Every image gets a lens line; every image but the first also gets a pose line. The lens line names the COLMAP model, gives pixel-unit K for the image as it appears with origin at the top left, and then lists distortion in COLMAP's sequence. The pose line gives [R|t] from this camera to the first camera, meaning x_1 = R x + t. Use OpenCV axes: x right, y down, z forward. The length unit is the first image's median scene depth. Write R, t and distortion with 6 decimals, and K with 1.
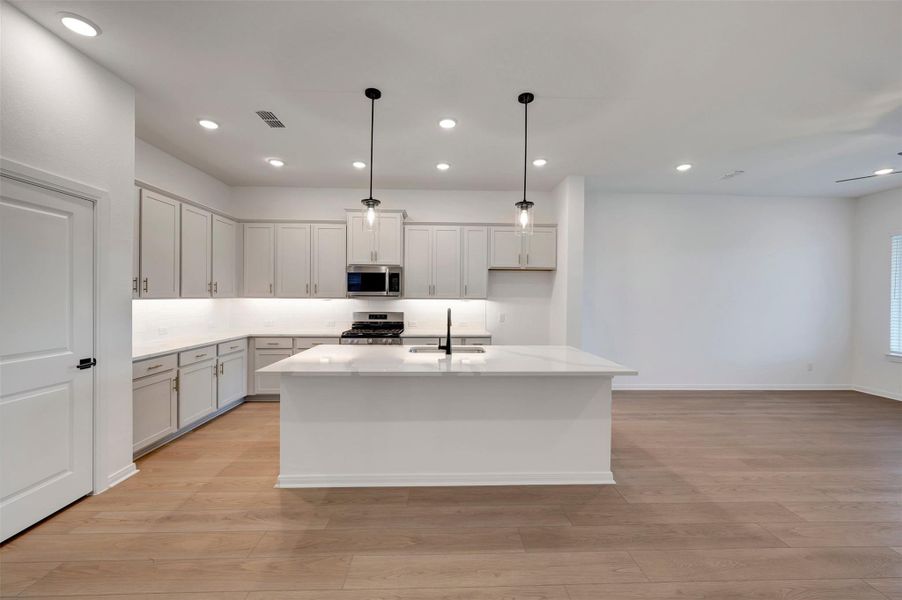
lens RADIAL K [[363.1, 0, 451.0], [0, 363.1, 300.0], [0, 0, 1]] dist [-0.001363, -0.000154]
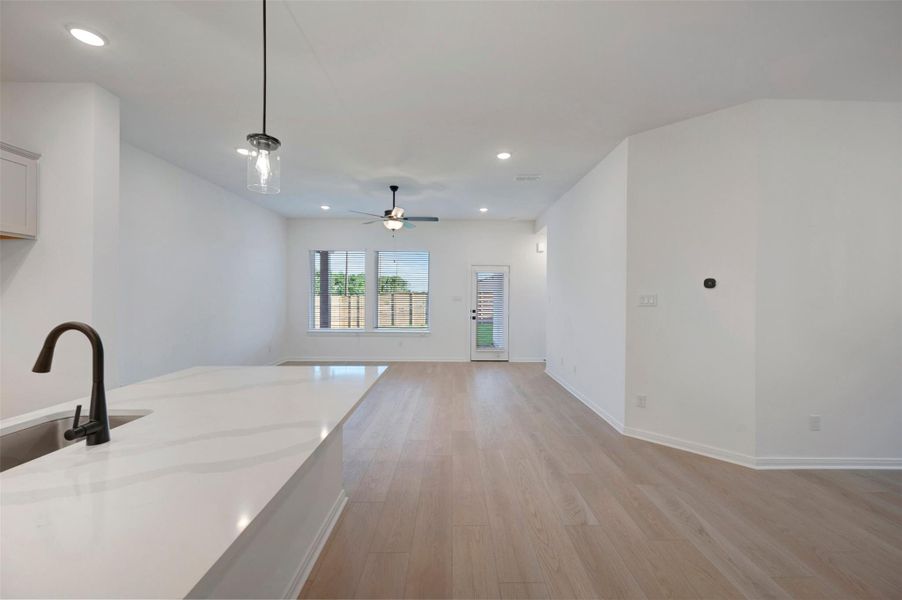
lens RADIAL K [[358.5, 0, 455.6], [0, 358.5, 299.3], [0, 0, 1]] dist [-0.000077, -0.000033]
pose [[0.024195, -0.017507, 0.999554, -0.259041], [0.004428, 0.999839, 0.017405, -0.002259], [-0.999697, 0.004005, 0.024269, 0.431230]]
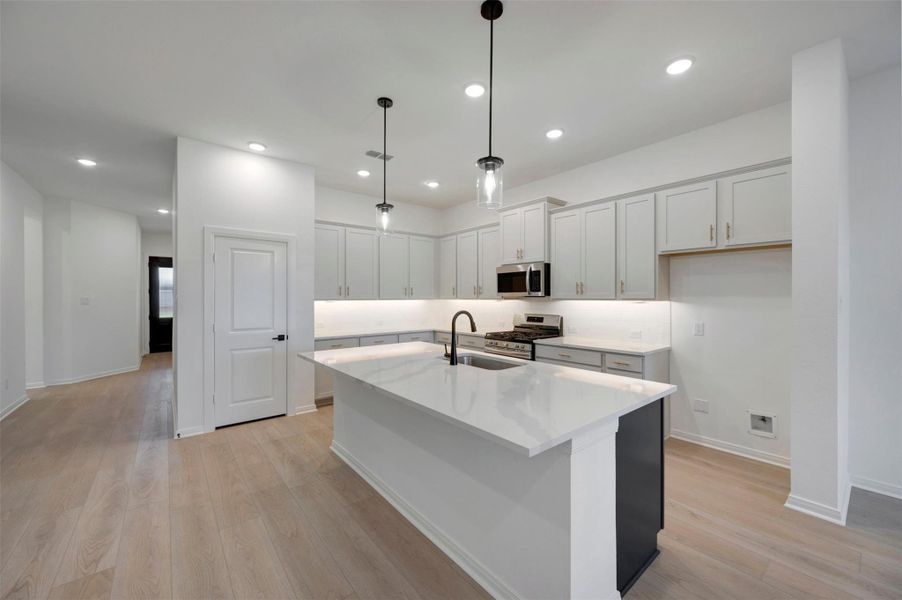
lens RADIAL K [[351.6, 0, 453.3], [0, 351.6, 299.5], [0, 0, 1]] dist [-0.001632, -0.000216]
pose [[0.606192, -0.004578, -0.795305, 0.449383], [-0.001829, 0.999973, -0.007150, 0.002798], [0.795316, 0.005789, 0.606167, 0.351418]]
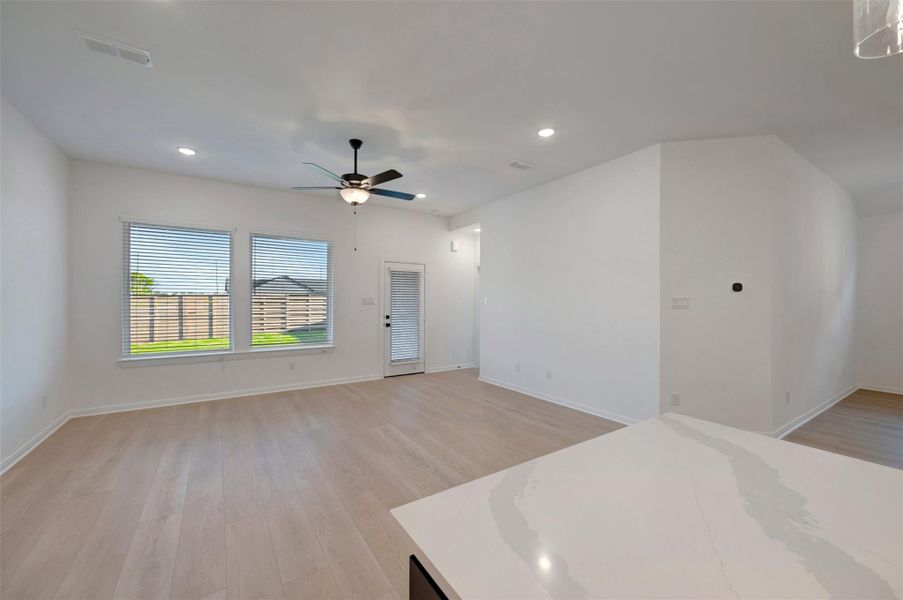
lens RADIAL K [[359.8, 0, 453.0], [0, 359.8, 301.2], [0, 0, 1]] dist [-0.001243, -0.000263]
pose [[-0.521358, -0.015145, 0.853204, 0.101413], [0.001579, 0.999824, 0.018712, -0.004201], [-0.853337, 0.011102, -0.521242, 0.900533]]
